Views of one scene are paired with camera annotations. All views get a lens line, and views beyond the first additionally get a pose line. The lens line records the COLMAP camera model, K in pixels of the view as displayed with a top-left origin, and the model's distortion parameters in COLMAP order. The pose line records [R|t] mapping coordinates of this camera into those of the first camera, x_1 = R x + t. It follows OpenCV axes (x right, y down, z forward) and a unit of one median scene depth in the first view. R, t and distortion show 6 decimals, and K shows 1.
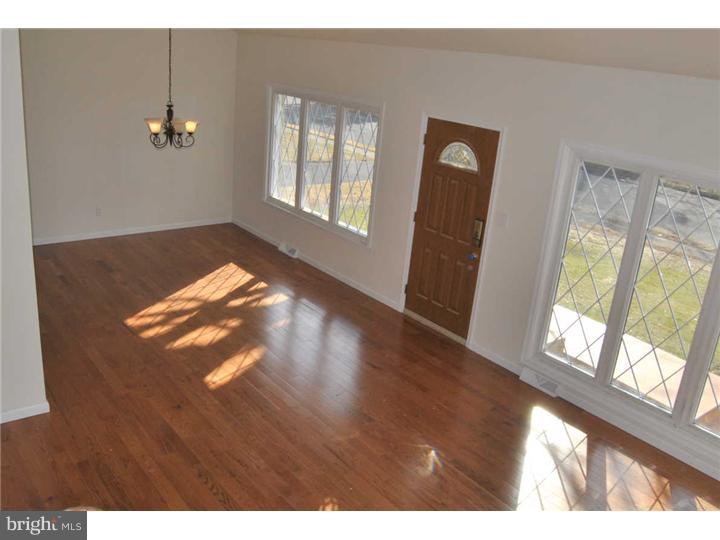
lens RADIAL K [[657.0, 0, 360.0], [0, 657.0, 270.0], [0, 0, 1]] dist [-0.103468, 0.002450]
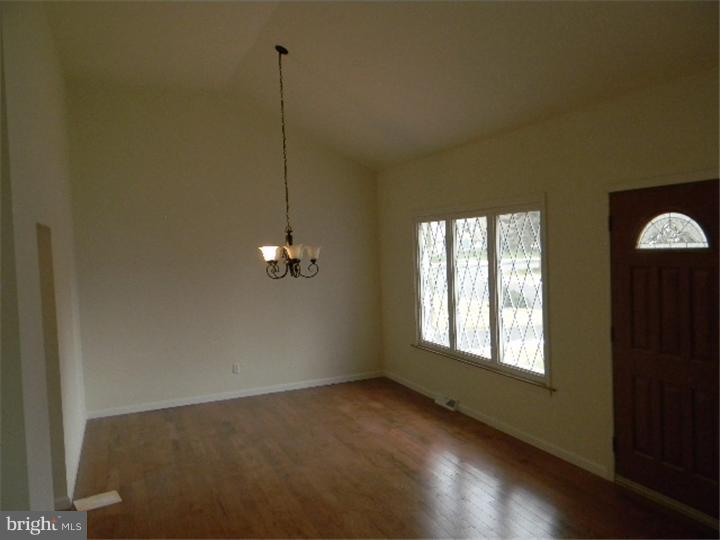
lens RADIAL K [[562.6, 0, 362.3], [0, 562.6, 259.1], [0, 0, 1]] dist [0.004956, 0.006868]
pose [[0.956645, -0.117794, -0.266375, -0.001092], [0.029286, 0.948836, -0.314408, 0.022832], [0.289782, 0.292976, 0.911149, 0.331897]]
